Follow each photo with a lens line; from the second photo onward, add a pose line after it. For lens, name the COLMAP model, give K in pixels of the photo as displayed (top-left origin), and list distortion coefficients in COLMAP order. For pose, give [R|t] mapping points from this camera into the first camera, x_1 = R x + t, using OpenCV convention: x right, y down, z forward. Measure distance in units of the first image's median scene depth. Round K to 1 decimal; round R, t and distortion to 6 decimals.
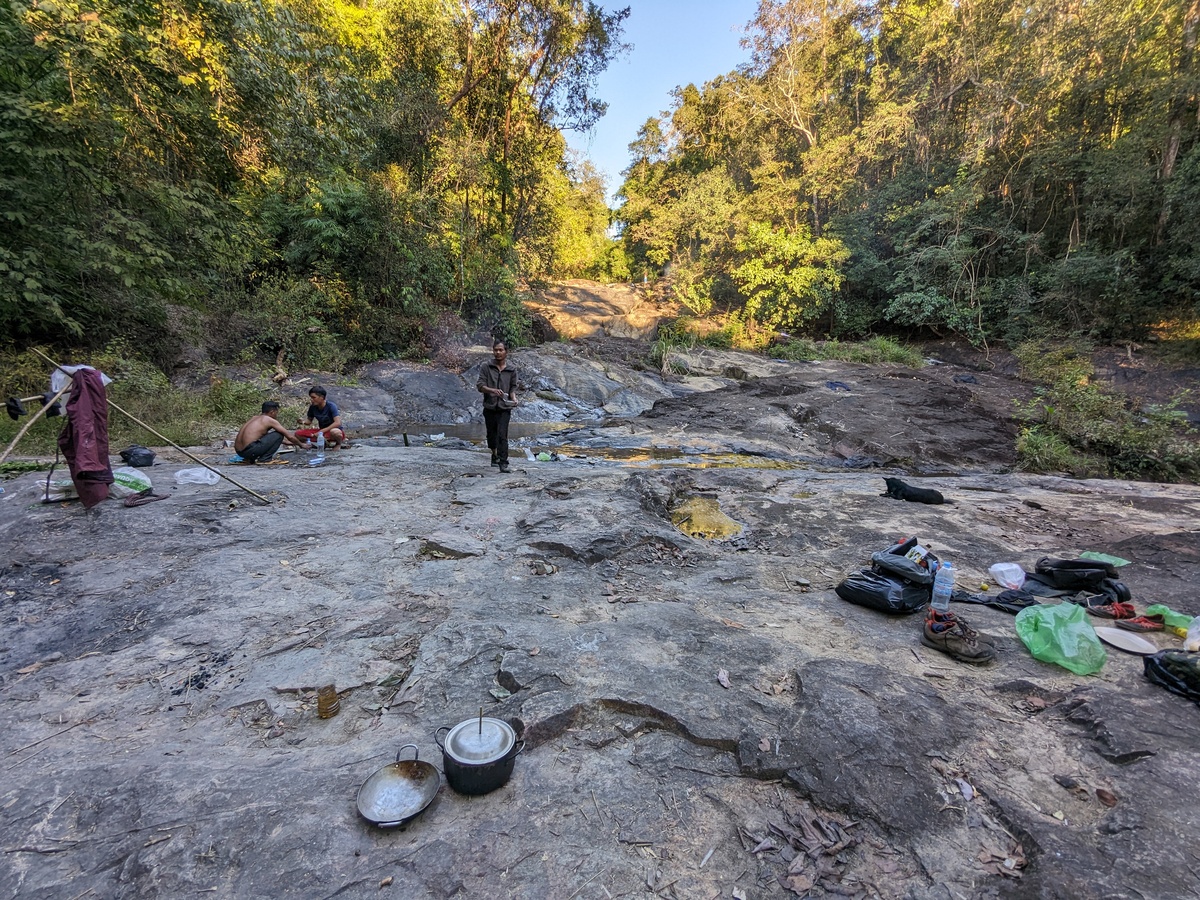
lens RADIAL K [[671.7, 0, 597.7], [0, 671.7, 452.8], [0, 0, 1]] dist [0.002067, -0.000024]
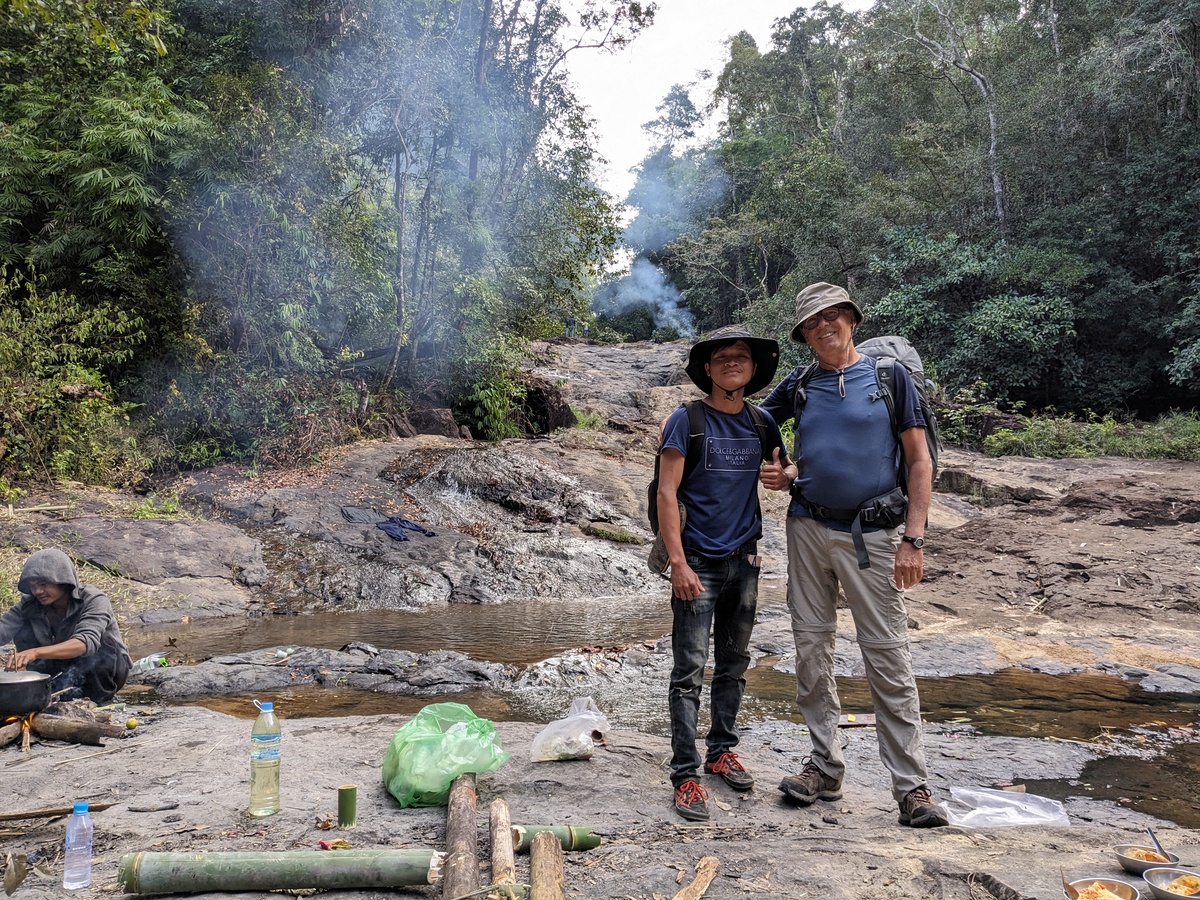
lens RADIAL K [[1025.4, 0, 602.4], [0, 1025.4, 448.6], [0, 0, 1]] dist [0.015219, -0.013571]
pose [[0.998344, -0.013124, 0.056007, -0.107830], [0.022338, 0.985670, -0.167200, -0.024444], [-0.053010, 0.168175, 0.984331, 0.297583]]
